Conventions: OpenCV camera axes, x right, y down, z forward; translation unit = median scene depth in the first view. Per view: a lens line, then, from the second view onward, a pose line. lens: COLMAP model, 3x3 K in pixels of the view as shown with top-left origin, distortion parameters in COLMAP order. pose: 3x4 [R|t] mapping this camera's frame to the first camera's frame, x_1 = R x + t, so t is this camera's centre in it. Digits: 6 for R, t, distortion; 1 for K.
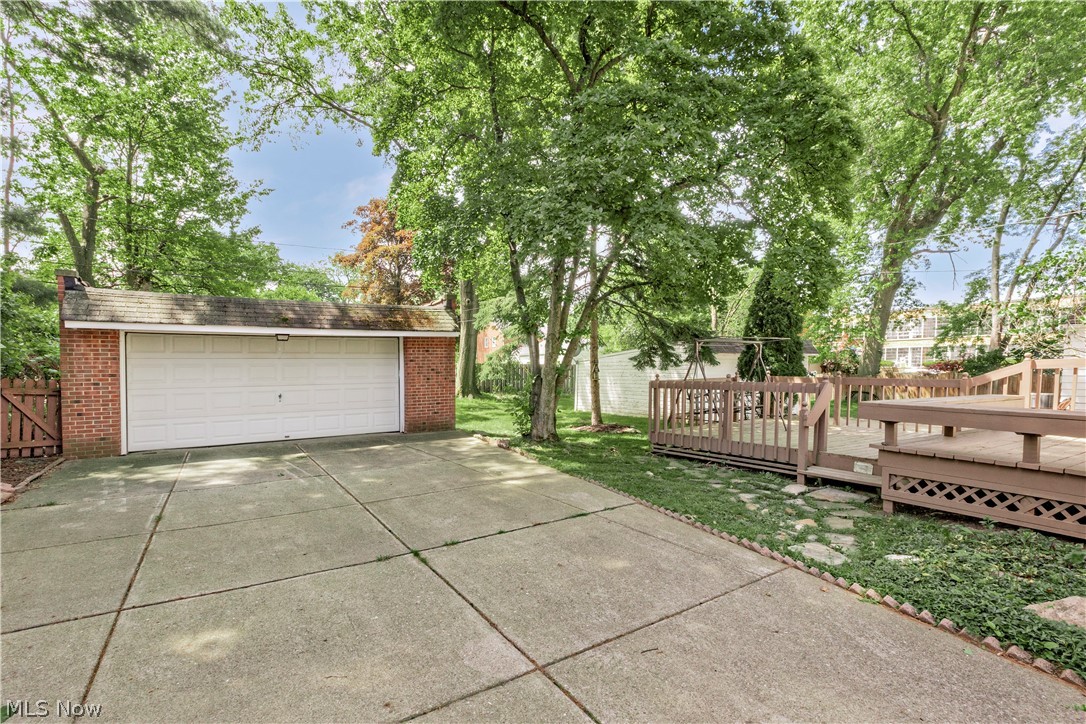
lens RADIAL K [[512.9, 0, 535.8], [0, 512.9, 366.1], [0, 0, 1]] dist [-0.003096, 0.001997]
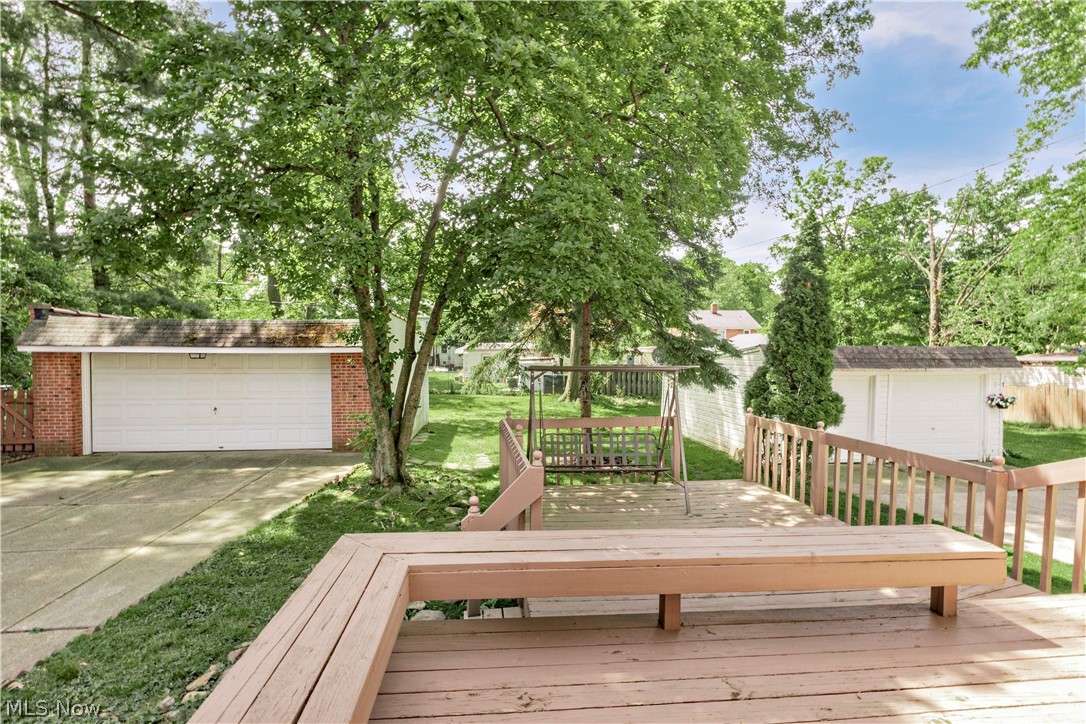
lens RADIAL K [[512.9, 0, 541.9], [0, 512.9, 356.6], [0, 0, 1]] dist [-0.003096, 0.001997]
pose [[0.892146, 0.015070, -0.451495, 0.809809], [-0.014188, 0.999885, 0.005339, -0.091016], [0.451524, 0.001643, 0.892258, 0.494461]]
